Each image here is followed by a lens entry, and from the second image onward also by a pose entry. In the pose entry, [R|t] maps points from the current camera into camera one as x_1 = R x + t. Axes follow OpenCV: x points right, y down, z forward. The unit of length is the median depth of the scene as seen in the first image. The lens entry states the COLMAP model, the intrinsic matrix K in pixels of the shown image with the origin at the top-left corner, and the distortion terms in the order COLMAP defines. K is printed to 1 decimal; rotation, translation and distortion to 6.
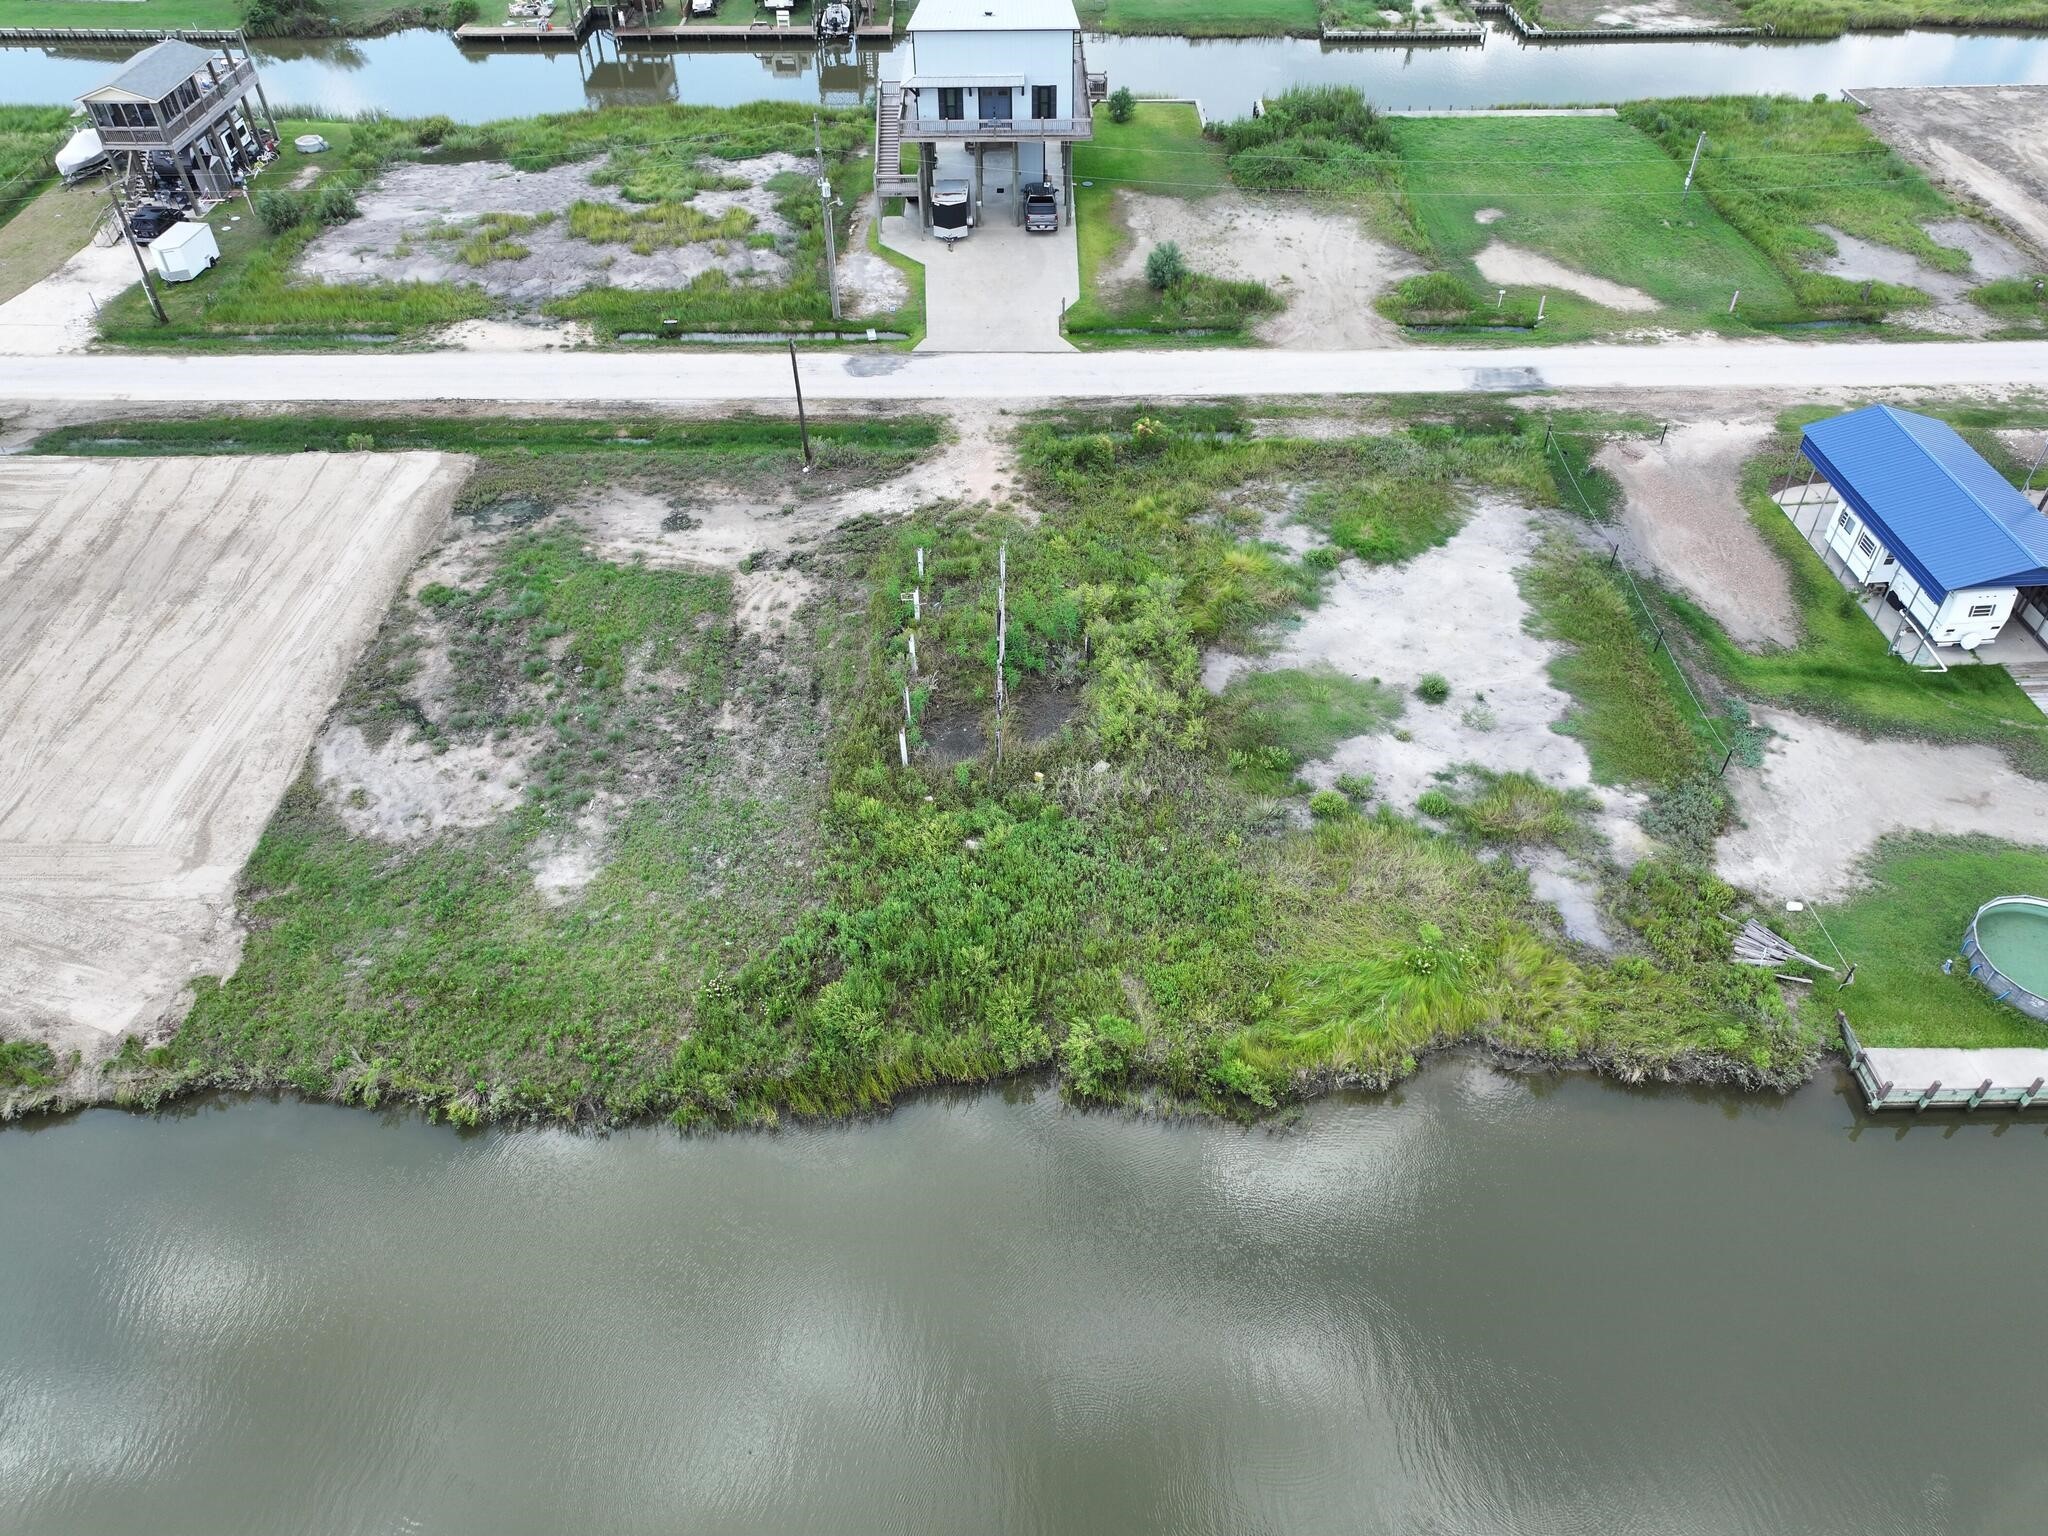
lens RADIAL K [[1430.9, 0, 1030.5], [0, 1430.9, 768.3], [0, 0, 1]] dist [0.000917, 0.015400]
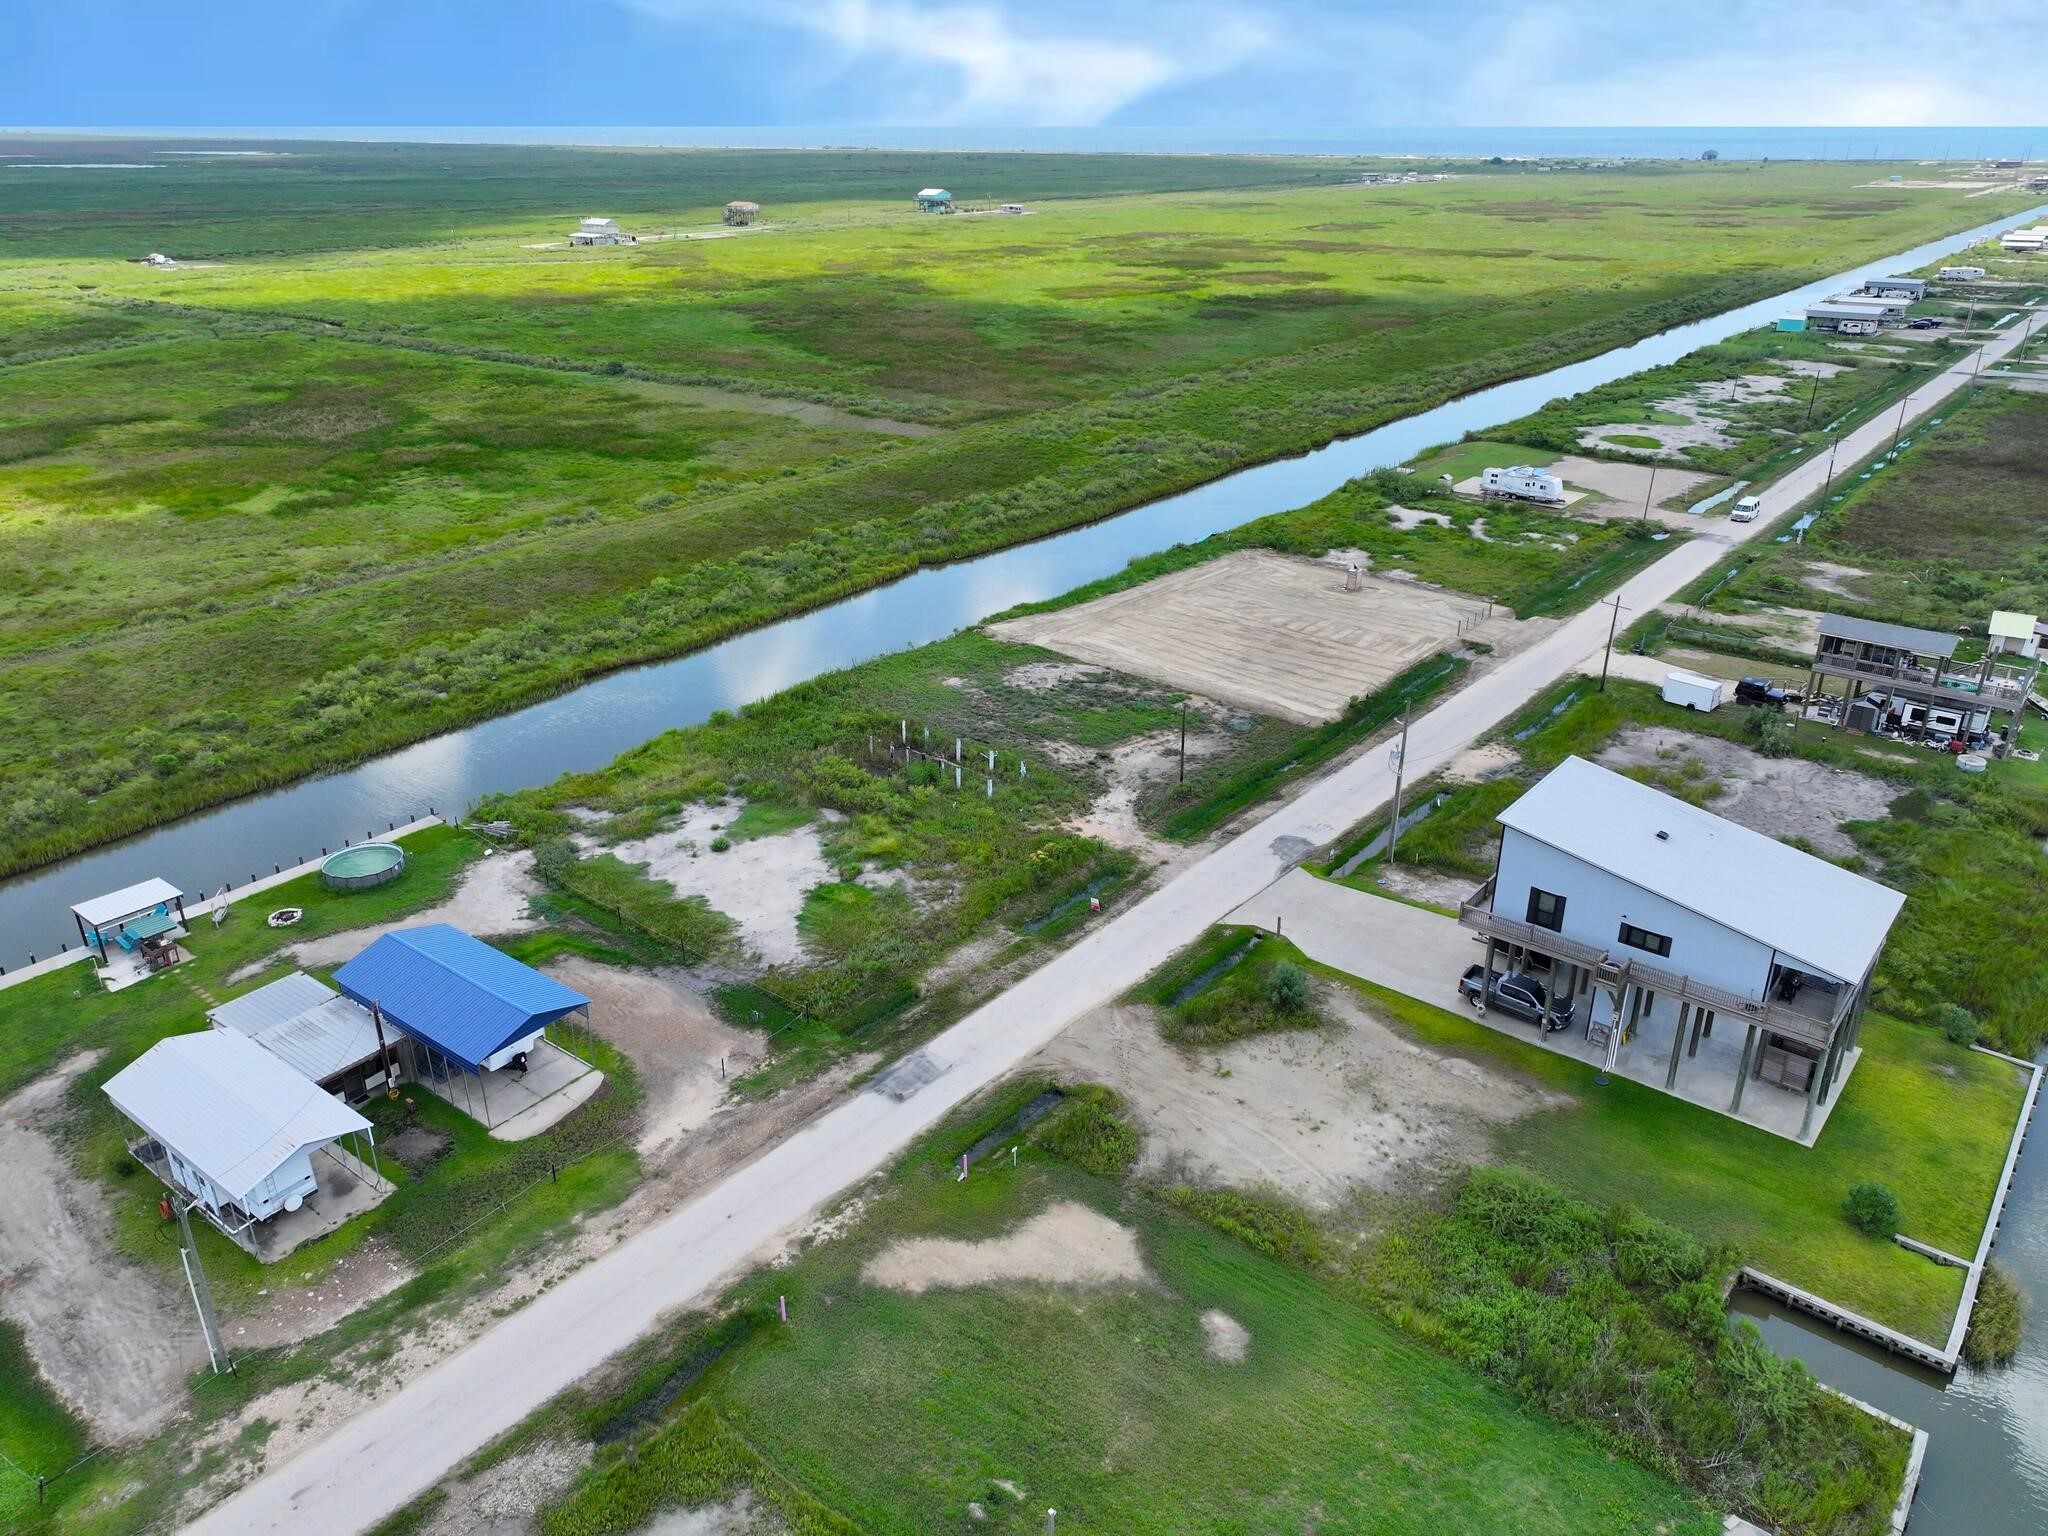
lens RADIAL K [[1436.5, 0, 1031.0], [0, 1436.5, 761.3], [0, 0, 1]] dist [0.005927, 0.004687]
pose [[-0.645655, 0.317434, -0.694525, 0.985402], [-0.515769, 0.489424, 0.703169, -1.222654], [0.563127, 0.812219, -0.152276, 1.159051]]
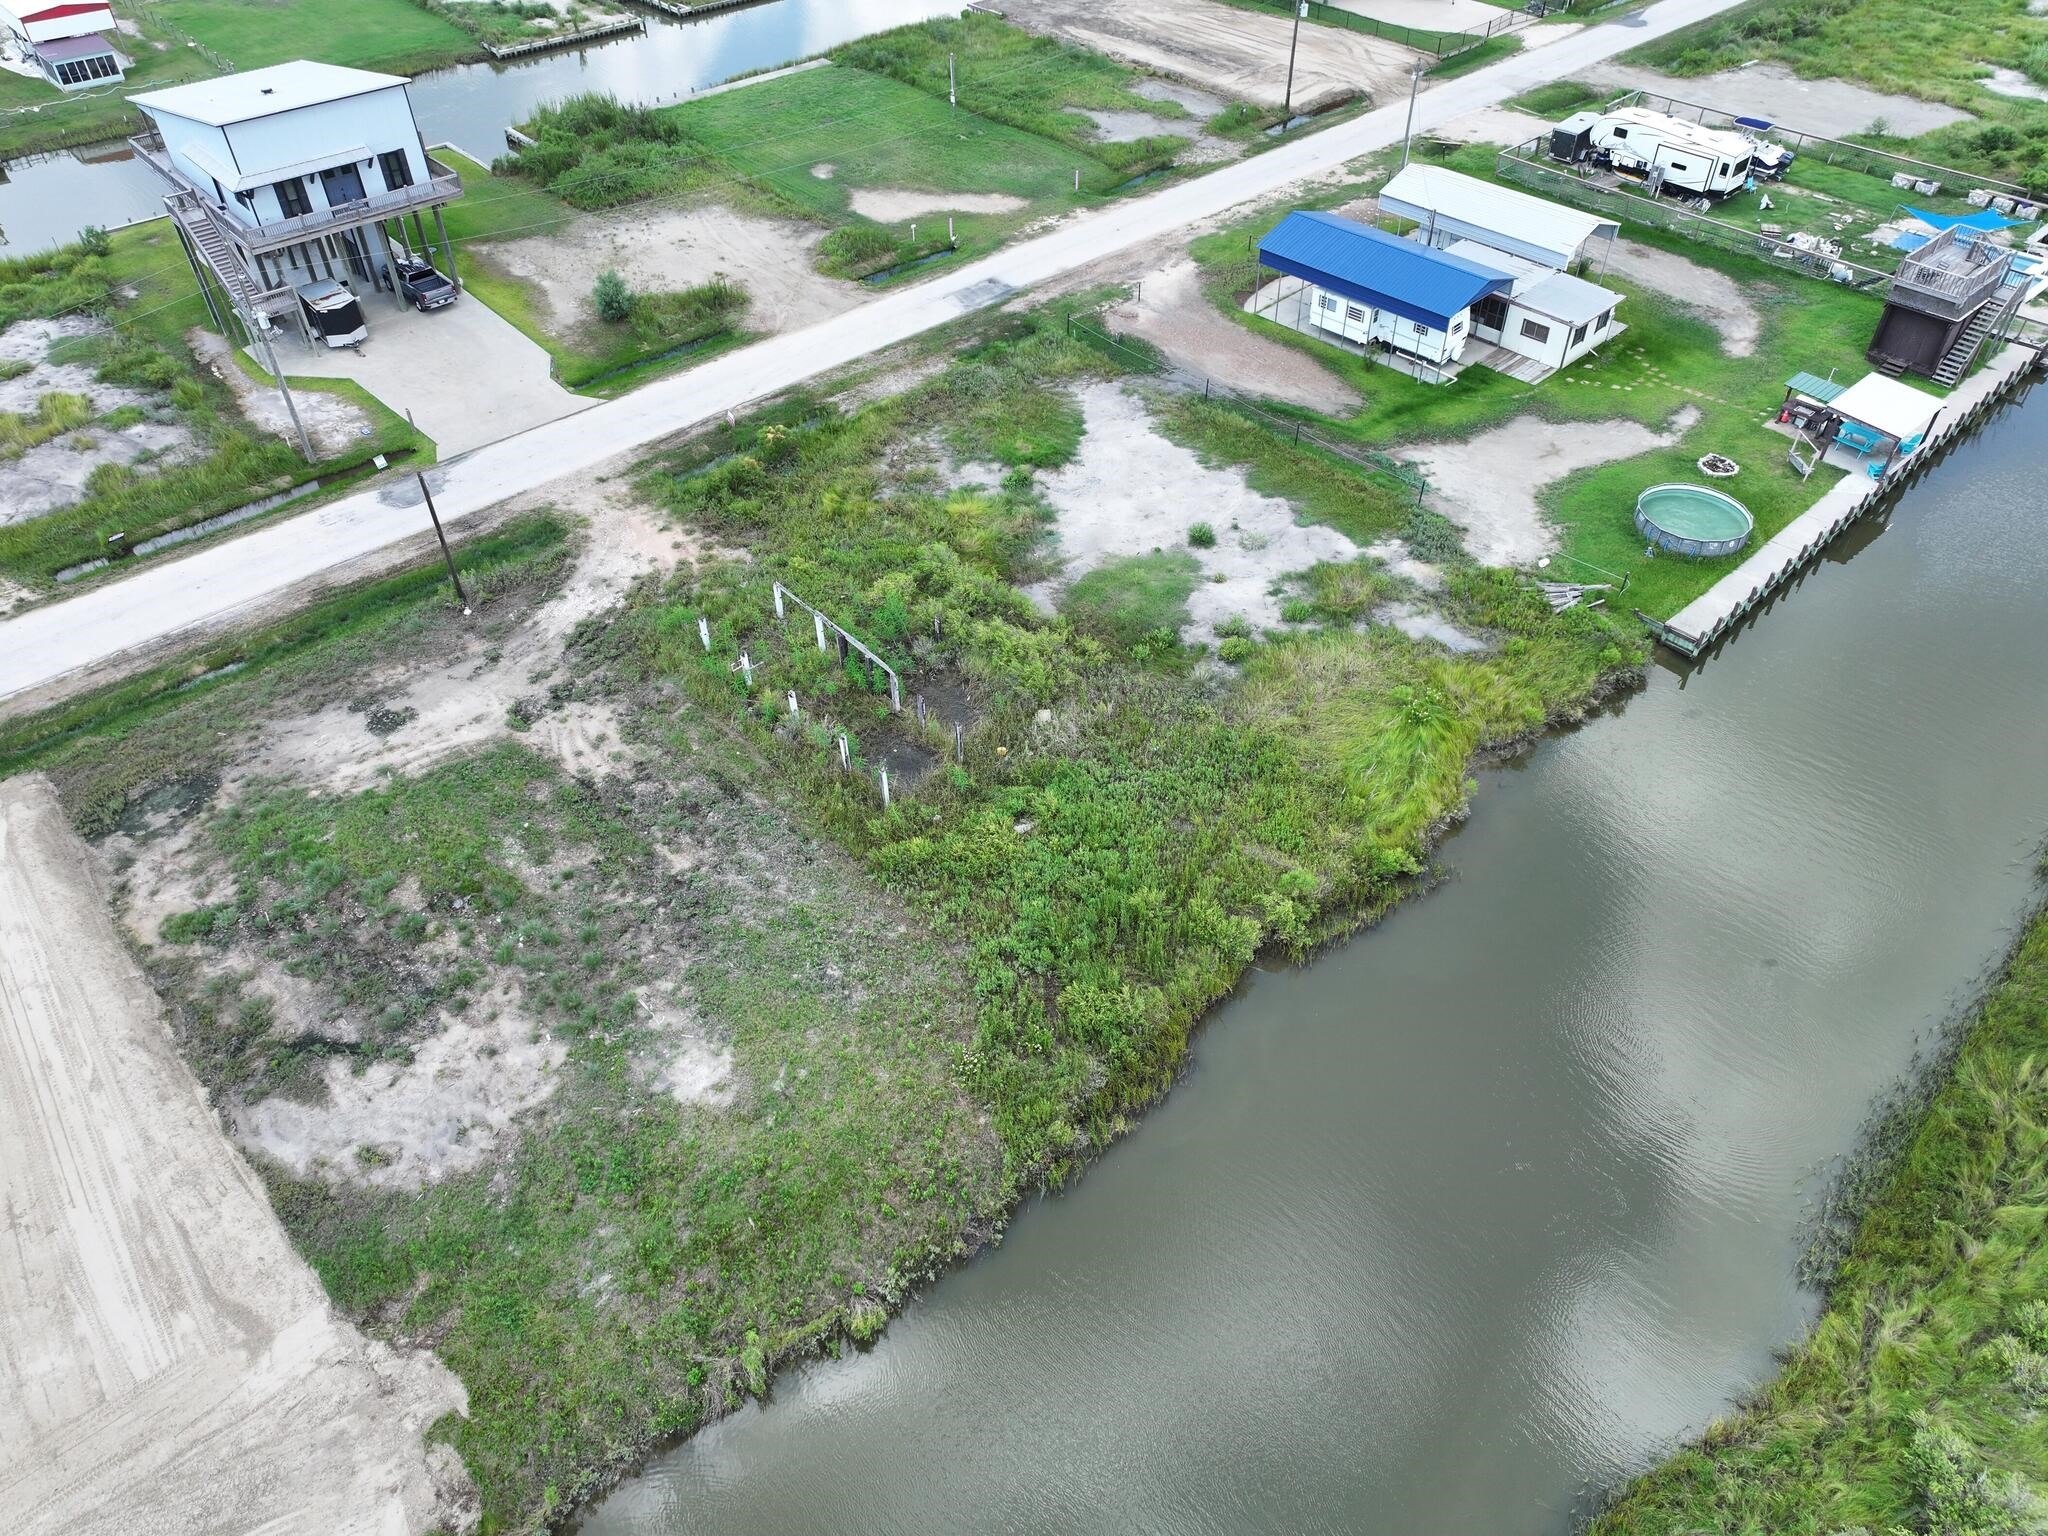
lens RADIAL K [[1436.5, 0, 1031.0], [0, 1436.5, 761.3], [0, 0, 1]] dist [0.005927, 0.004687]
pose [[0.747090, -0.449756, 0.489464, -0.385442], [0.453064, 0.883344, 0.120152, -0.080692], [-0.486405, 0.131994, 0.863706, 0.089637]]
